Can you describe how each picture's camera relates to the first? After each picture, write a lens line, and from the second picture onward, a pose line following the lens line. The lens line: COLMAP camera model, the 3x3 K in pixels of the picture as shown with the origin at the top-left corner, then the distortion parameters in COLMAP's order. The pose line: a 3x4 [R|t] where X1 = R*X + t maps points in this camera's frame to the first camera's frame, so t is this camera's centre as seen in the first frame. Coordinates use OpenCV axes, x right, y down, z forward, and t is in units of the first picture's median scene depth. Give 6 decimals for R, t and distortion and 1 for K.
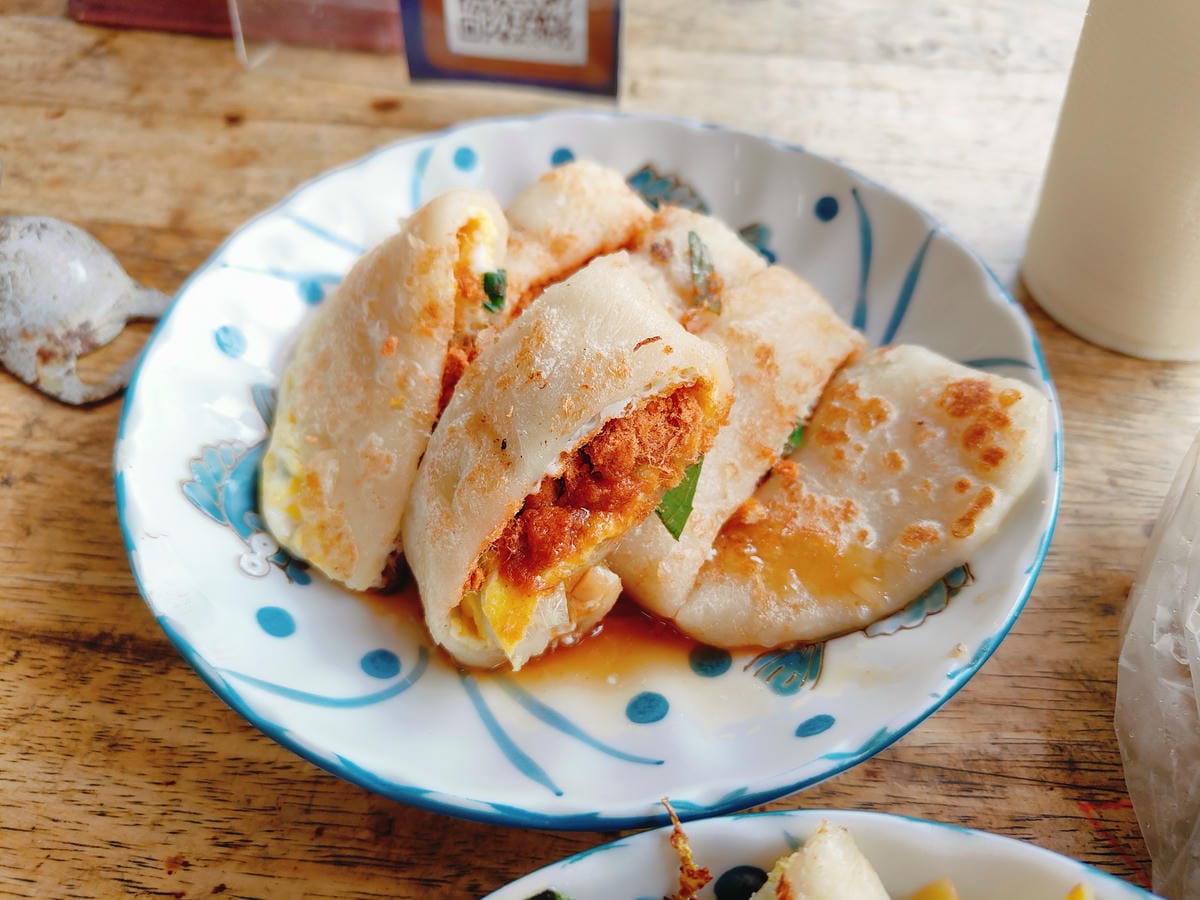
lens RADIAL K [[868.3, 0, 618.7], [0, 868.3, 386.4], [0, 0, 1]] dist [-0.007427, -0.001320]
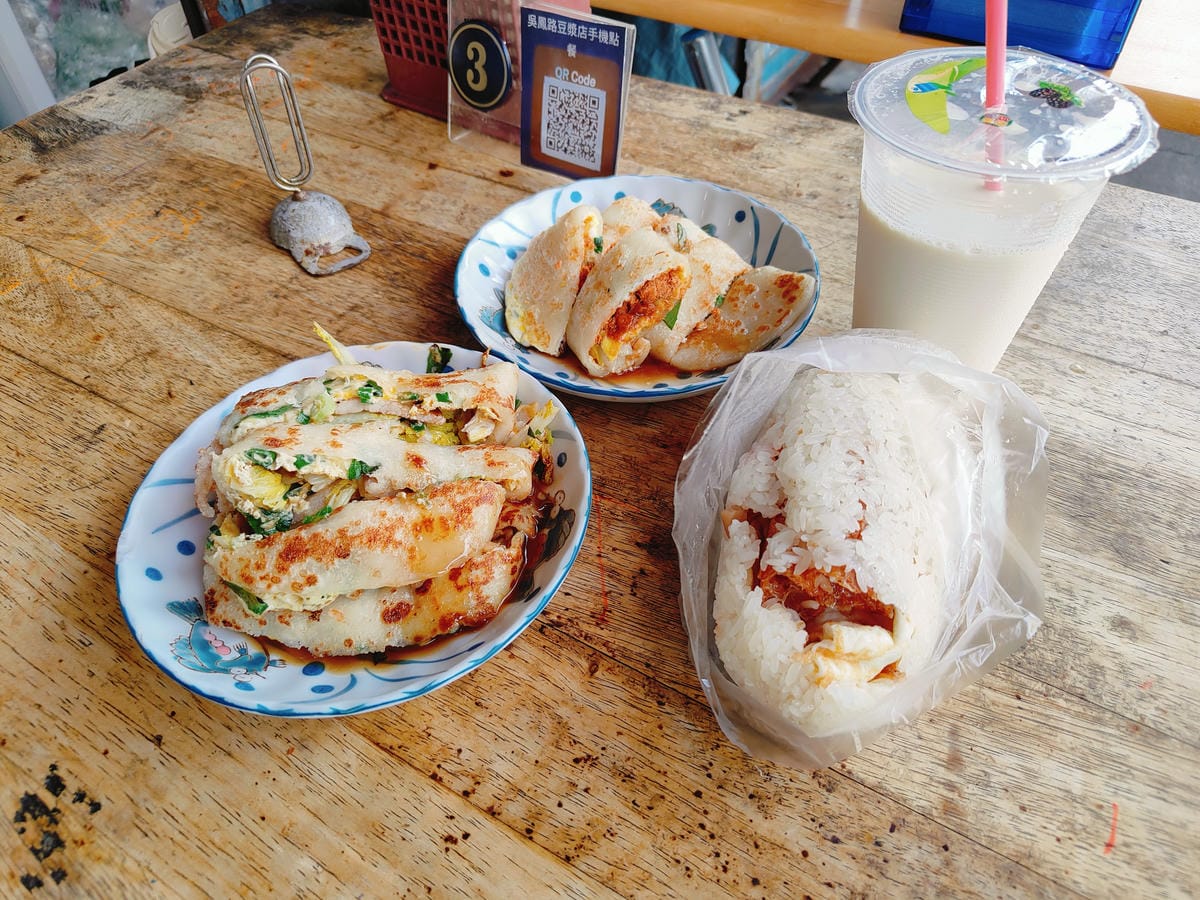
lens RADIAL K [[827.9, 0, 600.0], [0, 827.9, 450.0], [0, 0, 1]] dist [0.009618, 0.001337]
pose [[0.999304, -0.003805, -0.037111, -0.055909], [0.003384, 0.999929, -0.011389, 0.539652], [0.037152, 0.011256, 0.999246, -1.461241]]
